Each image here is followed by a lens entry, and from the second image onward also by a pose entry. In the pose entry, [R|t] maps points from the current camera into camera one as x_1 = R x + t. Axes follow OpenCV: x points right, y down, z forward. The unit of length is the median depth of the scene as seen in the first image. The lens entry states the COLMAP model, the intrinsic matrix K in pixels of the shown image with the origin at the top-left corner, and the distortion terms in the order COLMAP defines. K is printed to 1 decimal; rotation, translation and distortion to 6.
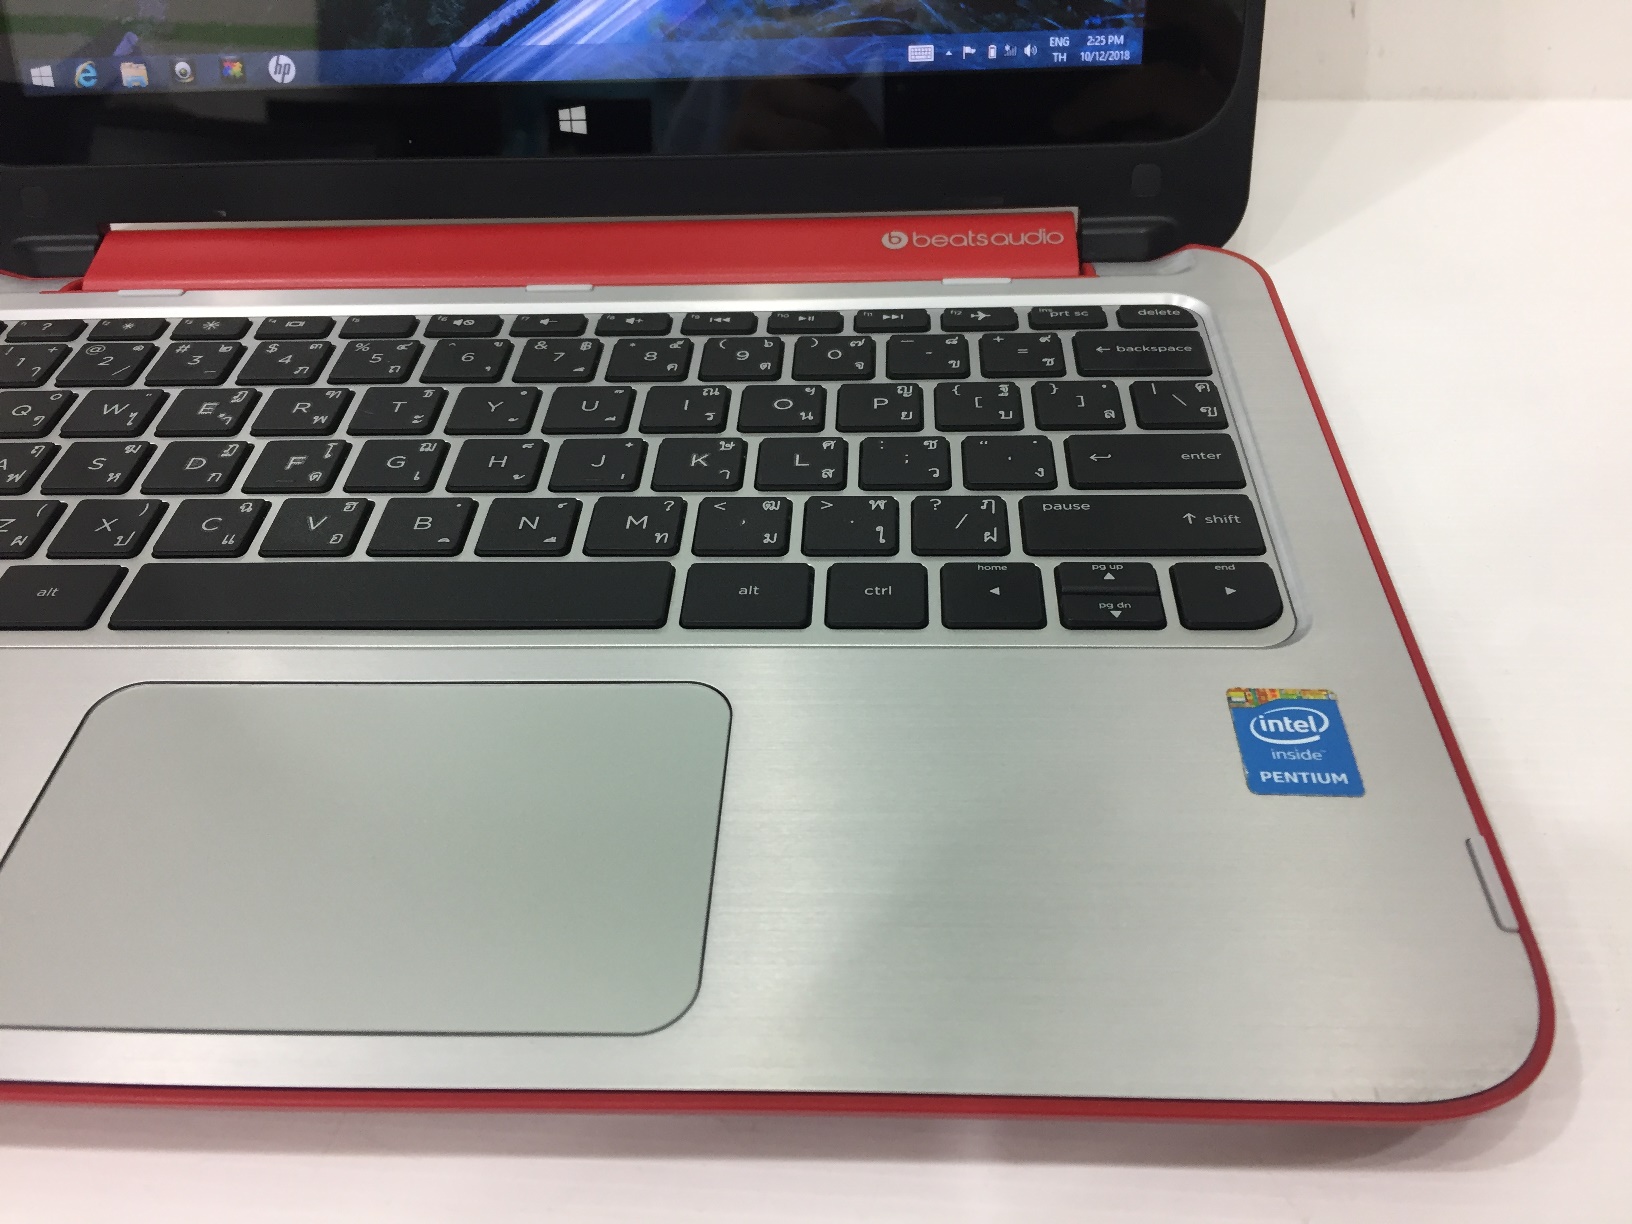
lens RADIAL K [[1403.1, 0, 802.6], [0, 1403.1, 631.4], [0, 0, 1]] dist [0.057708, -0.109770]
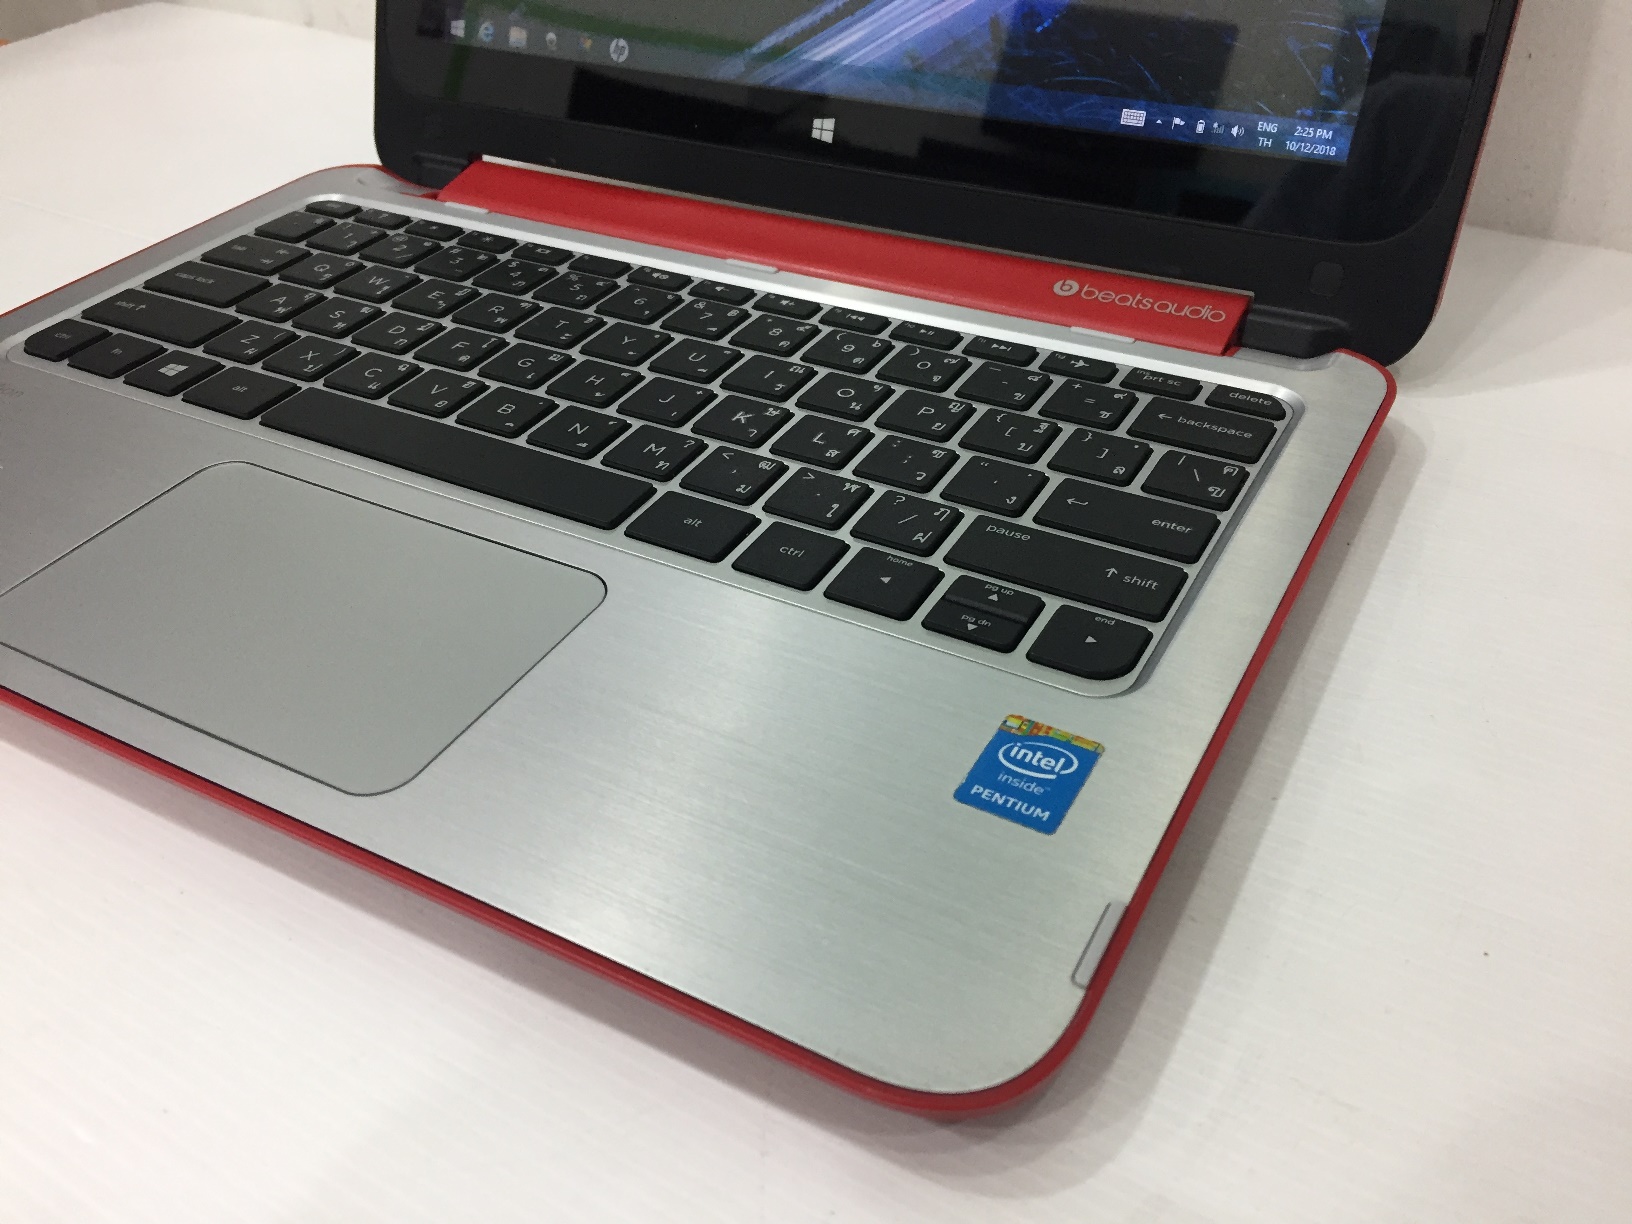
lens RADIAL K [[1403.1, 0, 807.5], [0, 1403.1, 616.8], [0, 0, 1]] dist [0.057708, -0.109770]
pose [[0.892227, 0.278754, -0.355285, 0.341080], [-0.293187, 0.955956, 0.013756, 0.000723], [0.343472, 0.091891, 0.934657, -0.027609]]
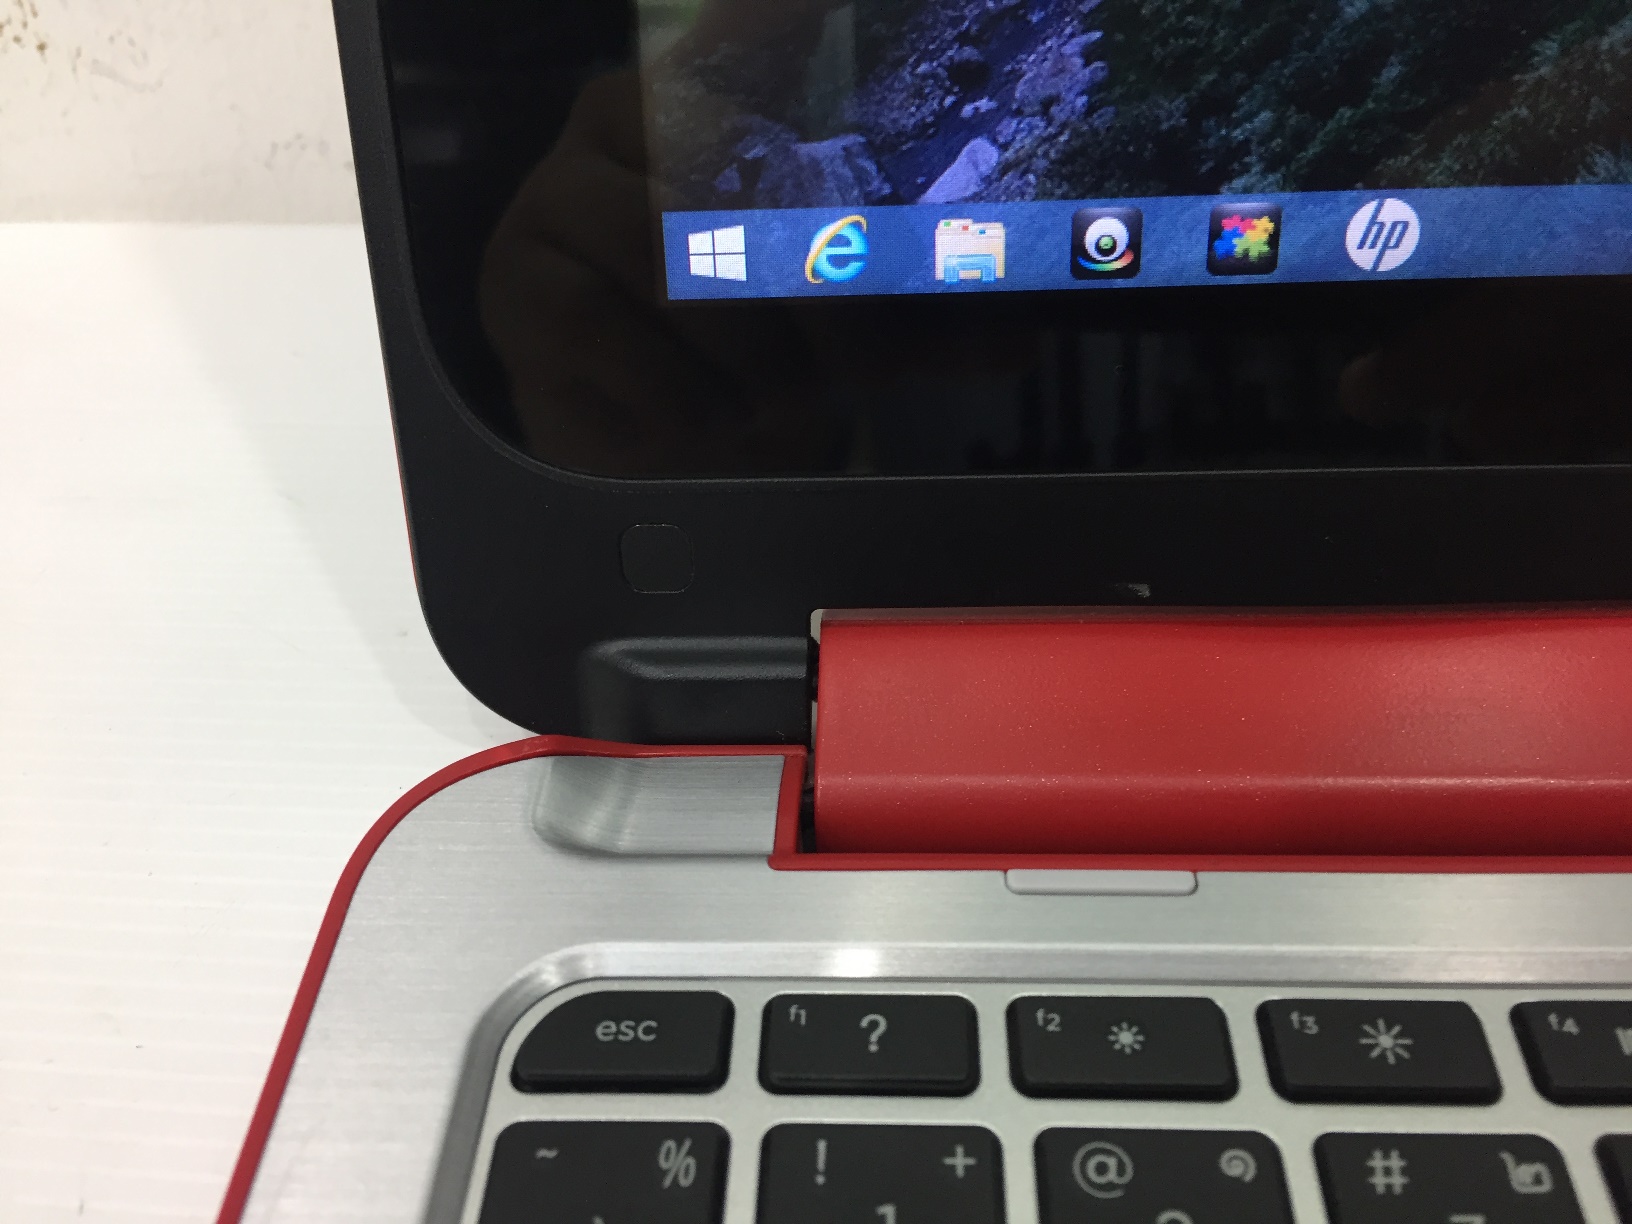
lens RADIAL K [[1403.1, 0, 802.0], [0, 1403.1, 609.5], [0, 0, 1]] dist [0.057708, -0.109770]
pose [[0.999916, -0.010628, -0.007416, -0.524670], [0.010721, 0.999863, 0.012620, -0.308030], [0.007281, -0.012699, 0.999893, 0.629772]]
